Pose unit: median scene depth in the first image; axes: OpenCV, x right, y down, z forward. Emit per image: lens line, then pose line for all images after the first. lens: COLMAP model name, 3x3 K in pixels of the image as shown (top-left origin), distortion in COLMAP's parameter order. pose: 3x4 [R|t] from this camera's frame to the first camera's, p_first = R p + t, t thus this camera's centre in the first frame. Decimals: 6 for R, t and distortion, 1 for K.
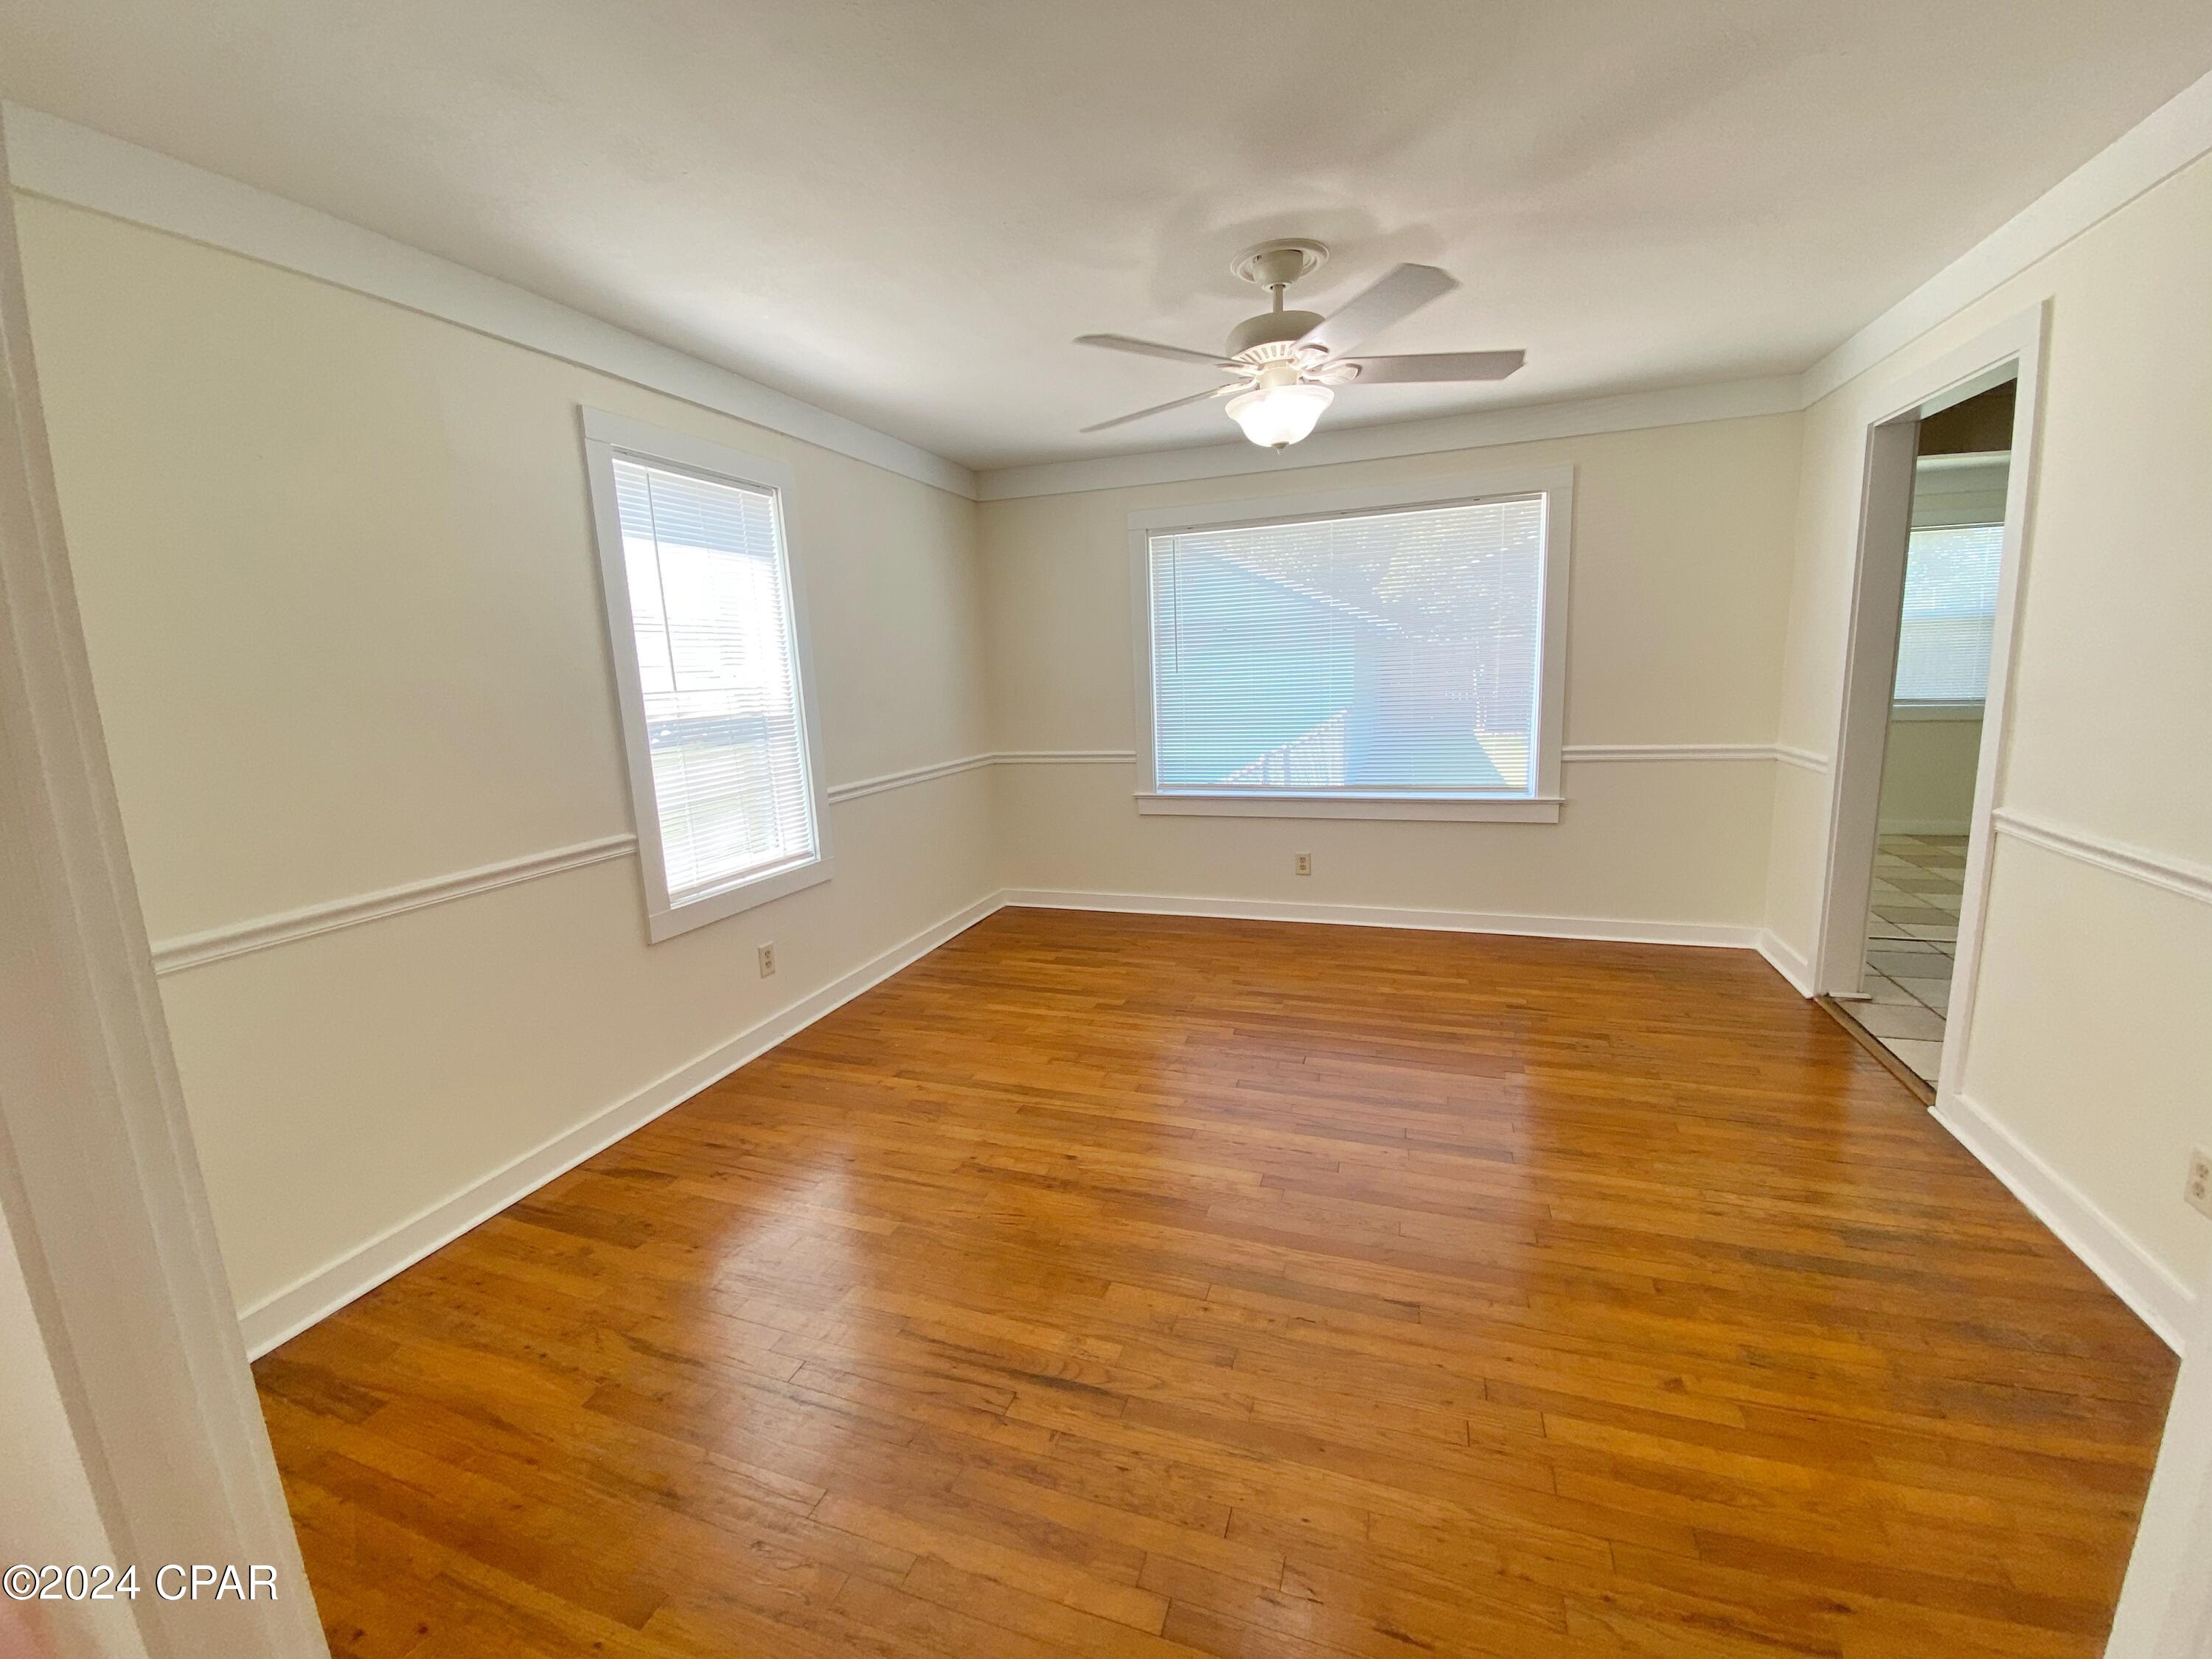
lens RADIAL K [[901.3, 0, 1104.4], [0, 901.3, 814.6], [0, 0, 1]] dist [-0.000827, -0.000477]
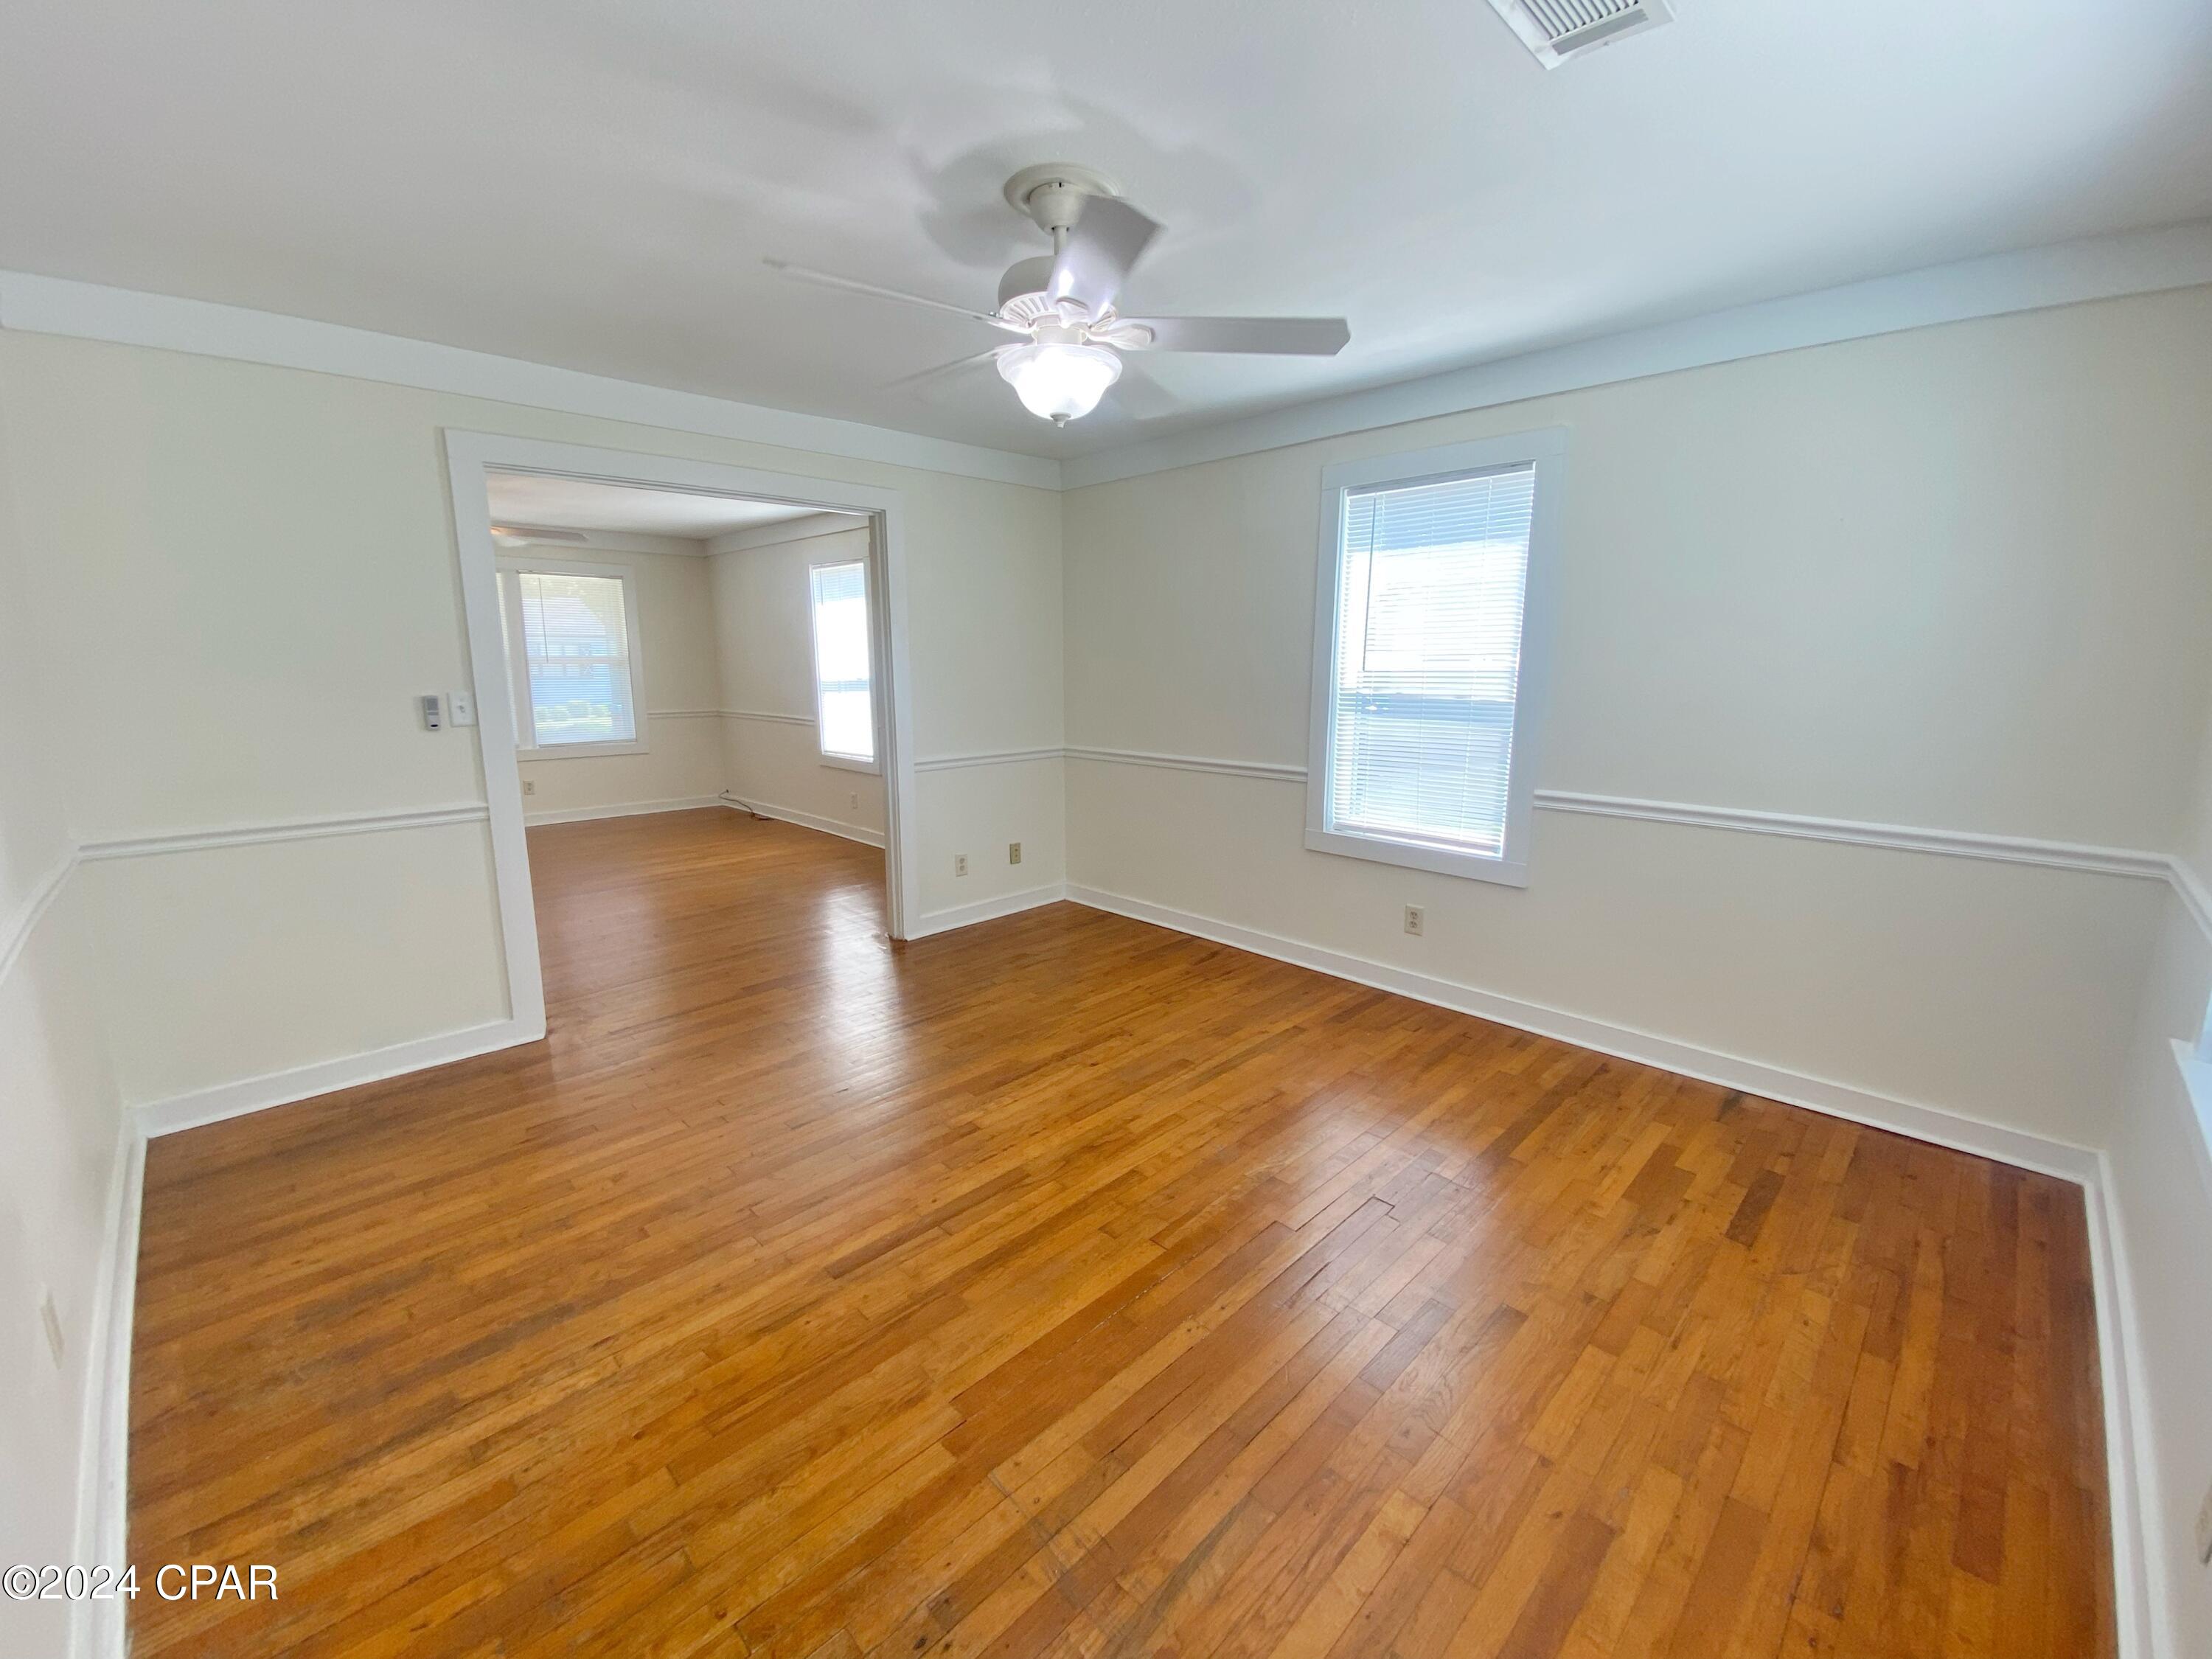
lens RADIAL K [[901.3, 0, 1104.4], [0, 901.3, 814.6], [0, 0, 1]] dist [-0.000827, -0.000477]
pose [[-0.428691, 0.200020, -0.881031, 0.876037], [-0.138386, 0.949138, 0.282819, -0.262836], [0.892789, 0.243164, -0.379207, 1.266539]]
